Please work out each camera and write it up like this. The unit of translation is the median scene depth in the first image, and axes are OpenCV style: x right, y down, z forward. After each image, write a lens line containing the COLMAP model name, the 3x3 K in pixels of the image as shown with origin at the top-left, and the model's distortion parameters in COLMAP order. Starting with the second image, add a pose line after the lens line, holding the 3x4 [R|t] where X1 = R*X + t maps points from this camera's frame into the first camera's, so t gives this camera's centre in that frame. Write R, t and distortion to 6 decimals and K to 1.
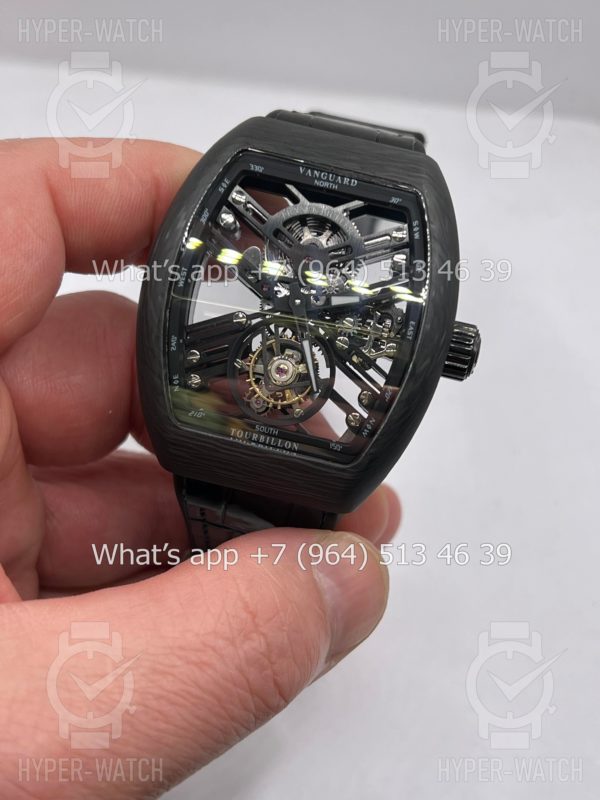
lens RADIAL K [[1209.8, 0, 300.0], [0, 1209.8, 400.0], [0, 0, 1]] dist [0.225111, -0.000604]
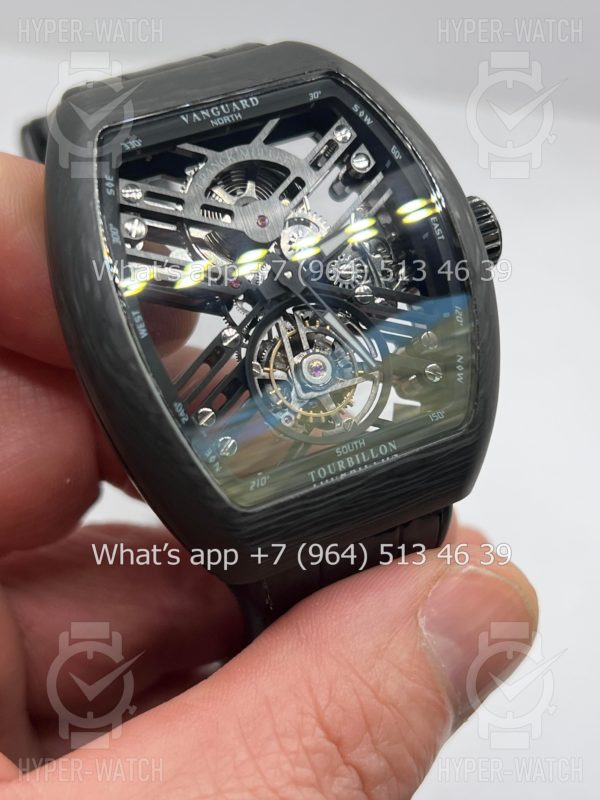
lens RADIAL K [[1209.8, 0, 300.0], [0, 1209.8, 400.0], [0, 0, 1]] dist [0.225111, -0.000604]
pose [[0.782060, -0.518652, 0.345517, -0.279772], [0.537871, 0.841765, 0.046121, -0.047140], [-0.314764, 0.149774, 0.937279, 0.331802]]
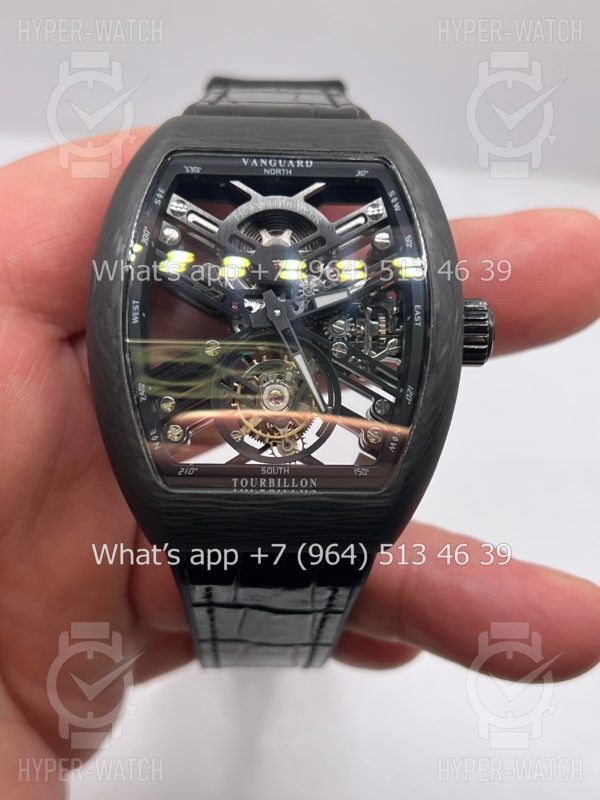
lens RADIAL K [[1209.8, 0, 300.0], [0, 1209.8, 400.0], [0, 0, 1]] dist [0.225111, -0.000604]
pose [[0.970491, -0.216291, 0.106612, -0.087598], [0.223579, 0.972724, -0.061812, 0.032351], [-0.090335, 0.083825, 0.992377, 0.174042]]
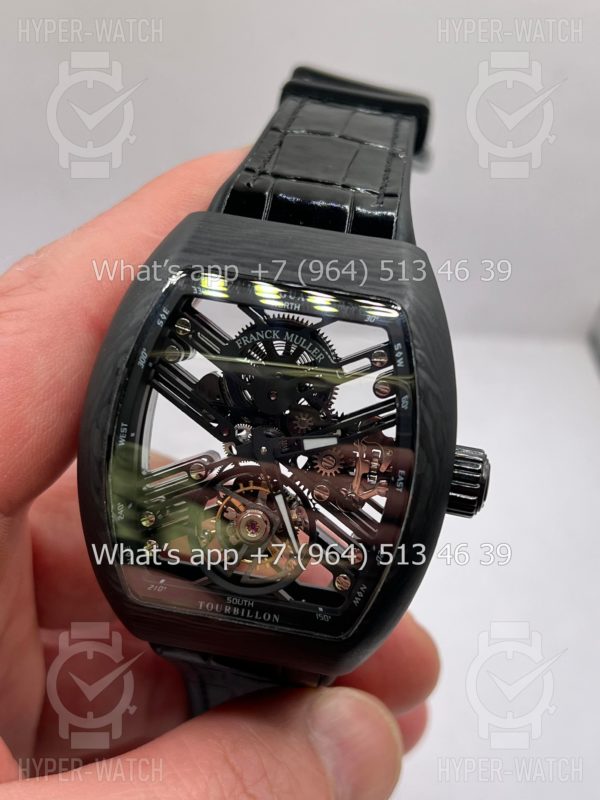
lens RADIAL K [[1209.8, 0, 300.0], [0, 1209.8, 400.0], [0, 0, 1]] dist [0.225111, -0.000604]
pose [[0.995103, -0.075388, -0.063924, 0.077879], [0.084150, 0.985431, 0.147799, -0.232945], [0.051850, -0.152454, 0.986949, 0.184127]]
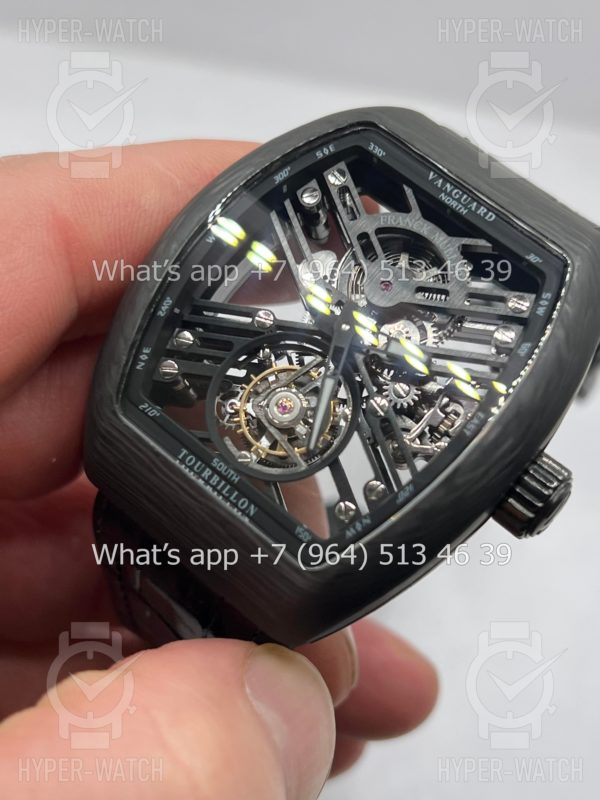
lens RADIAL K [[1209.8, 0, 300.0], [0, 1209.8, 400.0], [0, 0, 1]] dist [0.225111, -0.000604]
pose [[0.891163, 0.408609, -0.197150, 0.129796], [-0.440181, 0.883965, -0.157631, 0.078915], [0.109864, 0.227256, 0.967618, 0.318042]]
